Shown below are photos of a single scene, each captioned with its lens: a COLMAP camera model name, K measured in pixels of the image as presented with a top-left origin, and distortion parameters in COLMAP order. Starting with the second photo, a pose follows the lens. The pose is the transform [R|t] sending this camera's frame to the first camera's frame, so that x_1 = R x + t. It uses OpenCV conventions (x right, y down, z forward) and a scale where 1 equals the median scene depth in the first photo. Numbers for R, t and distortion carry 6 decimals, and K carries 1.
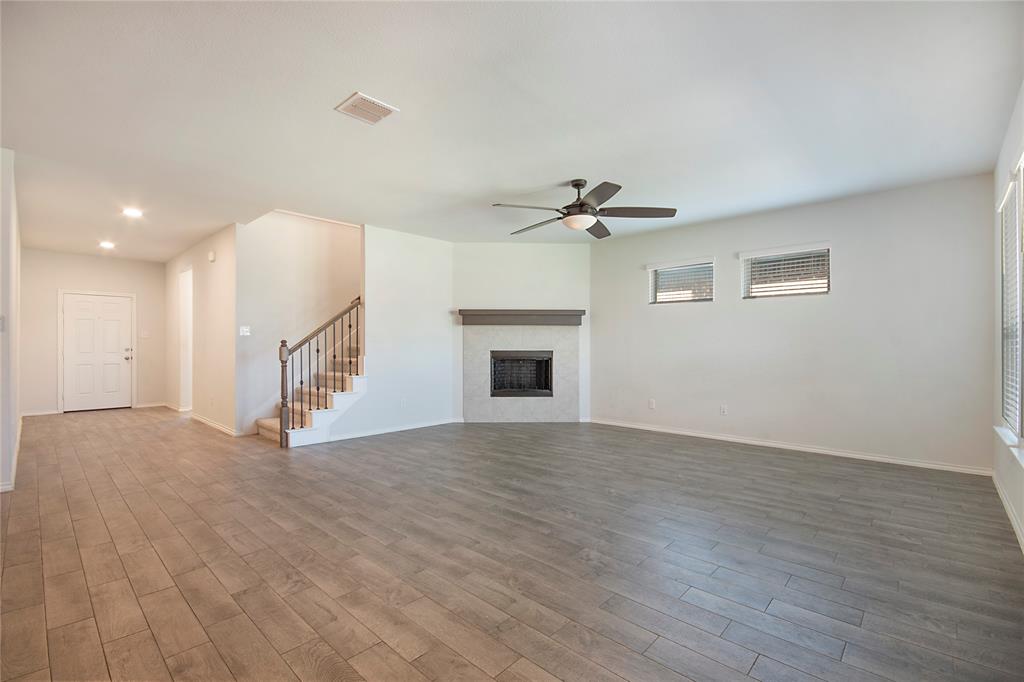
lens RADIAL K [[452.5, 0, 517.4], [0, 452.5, 343.5], [0, 0, 1]] dist [0.002129, -0.005140]
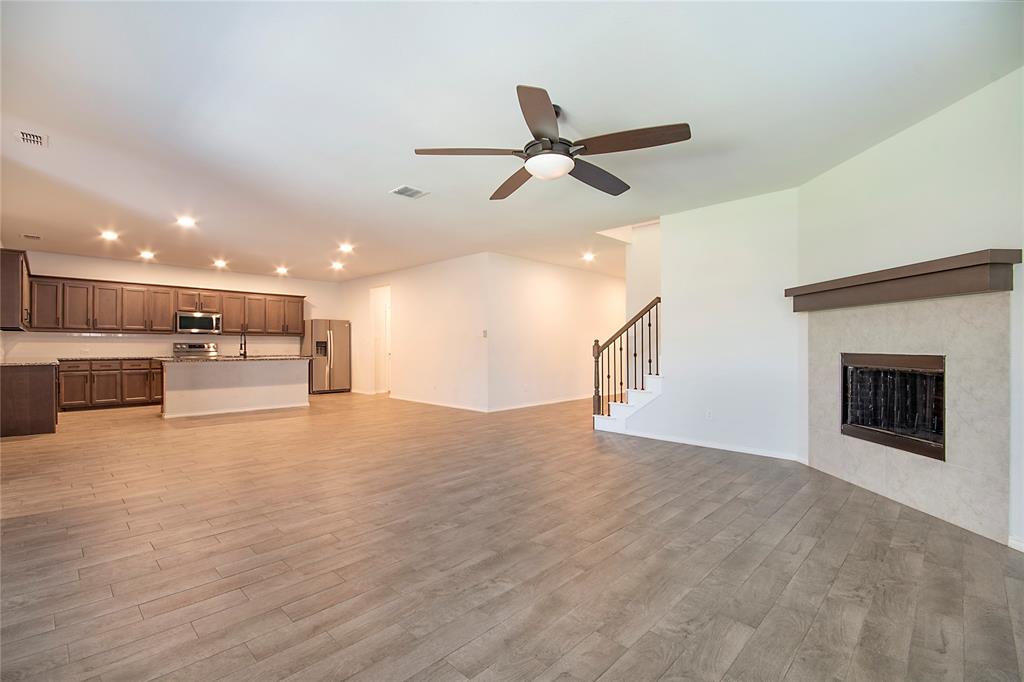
lens RADIAL K [[452.5, 0, 506.9], [0, 452.5, 335.9], [0, 0, 1]] dist [0.002129, -0.005140]
pose [[-0.028553, -0.018701, -0.999417, 0.591583], [0.005402, 0.999807, -0.018863, 0.002634], [0.999578, -0.005938, -0.028447, 0.663316]]
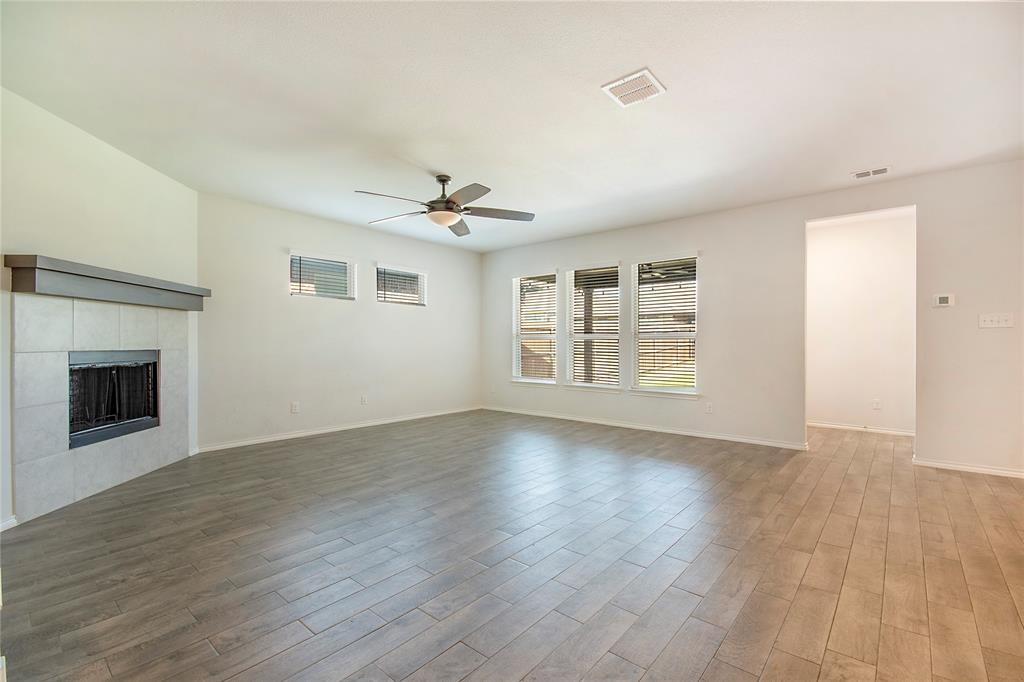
lens RADIAL K [[452.5, 0, 503.8], [0, 452.5, 343.3], [0, 0, 1]] dist [0.002129, -0.005140]
pose [[-0.026793, -0.002681, 0.999637, -0.604993], [-0.005977, 0.999979, 0.002522, 0.003059], [-0.999623, -0.005907, -0.026809, 0.621921]]
